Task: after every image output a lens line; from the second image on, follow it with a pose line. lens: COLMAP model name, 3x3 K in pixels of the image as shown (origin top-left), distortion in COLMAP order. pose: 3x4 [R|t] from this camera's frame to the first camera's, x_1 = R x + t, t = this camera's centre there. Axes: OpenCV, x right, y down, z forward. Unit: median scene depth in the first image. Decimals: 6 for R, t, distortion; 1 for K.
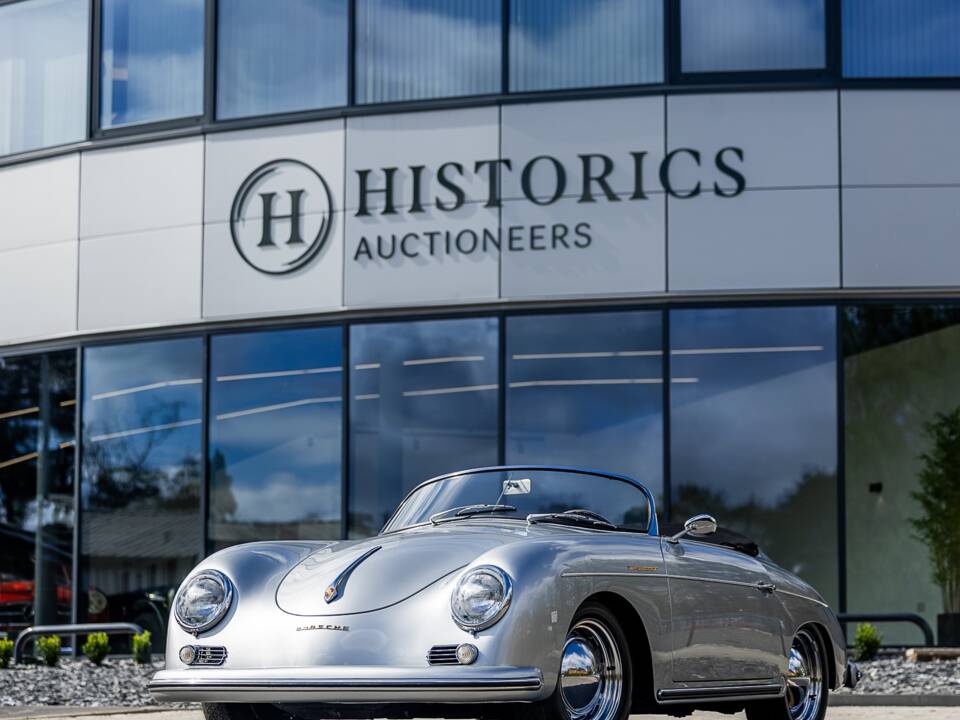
lens RADIAL K [[2842.9, 0, 466.9], [0, 2842.9, 364.2], [0, 0, 1]] dist [-0.017359, -0.525300]
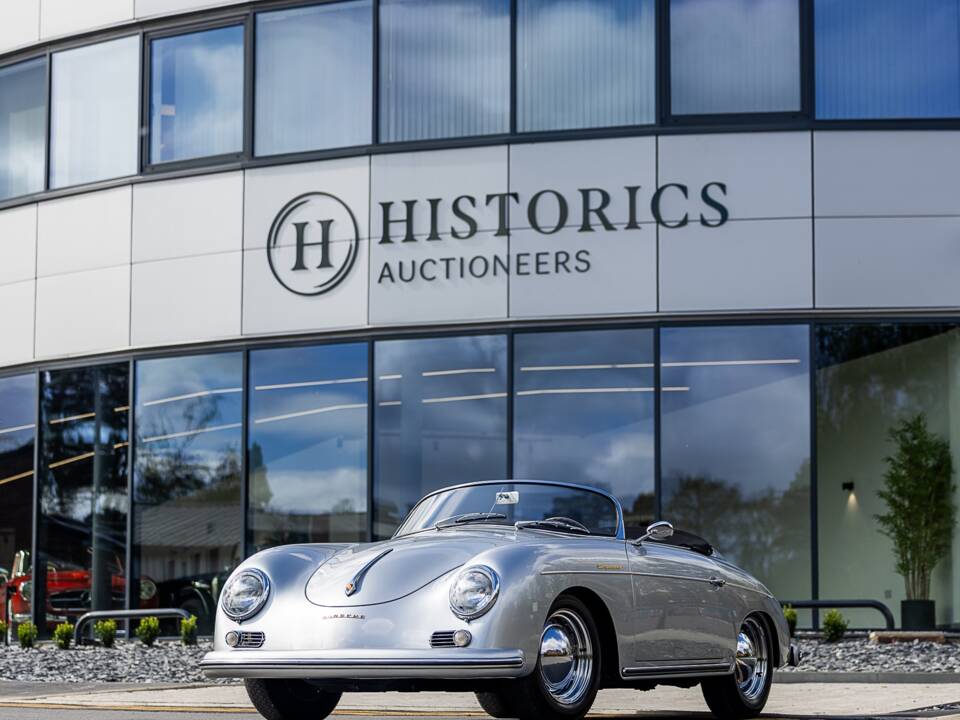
lens RADIAL K [[2842.9, 0, 466.9], [0, 2842.9, 364.2], [0, 0, 1]] dist [-0.017359, -0.525300]
pose [[0.999916, -0.001033, -0.012921, 0.009693], [0.001127, 0.999973, 0.007293, -0.013083], [0.012913, -0.007307, 0.999890, -0.116563]]
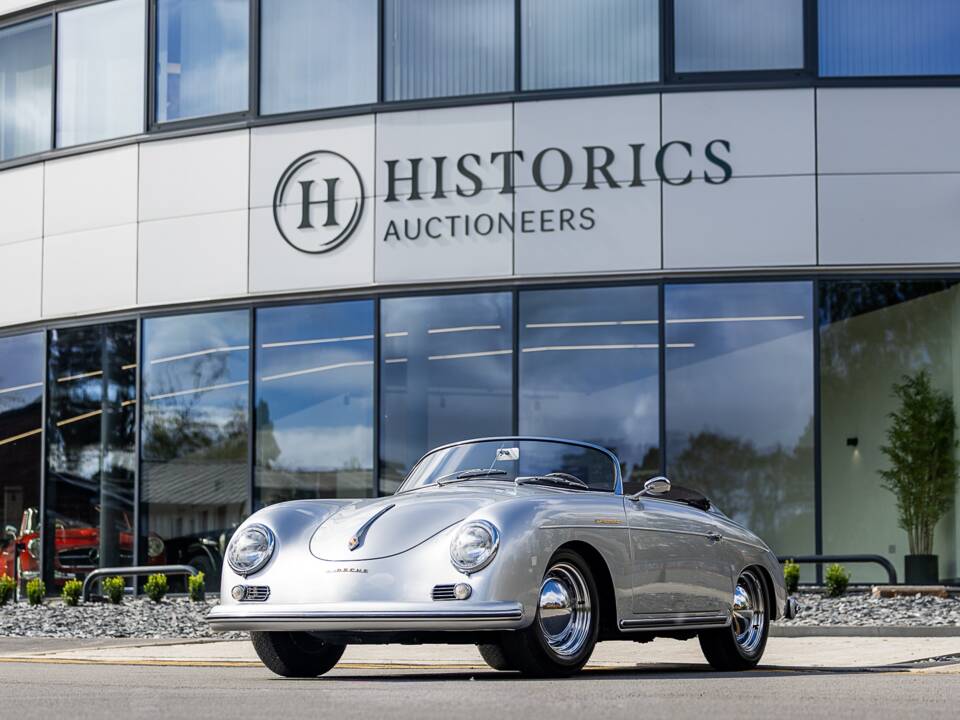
lens RADIAL K [[2900.0, 0, 480.0], [0, 2900.0, 360.0], [0, 0, 1]] dist [0.012840, -1.189840]
pose [[0.999906, -0.003589, -0.013263, 0.013435], [0.003876, 0.999757, 0.021683, -0.014560], [0.013181, -0.021733, 0.999677, -0.145054]]
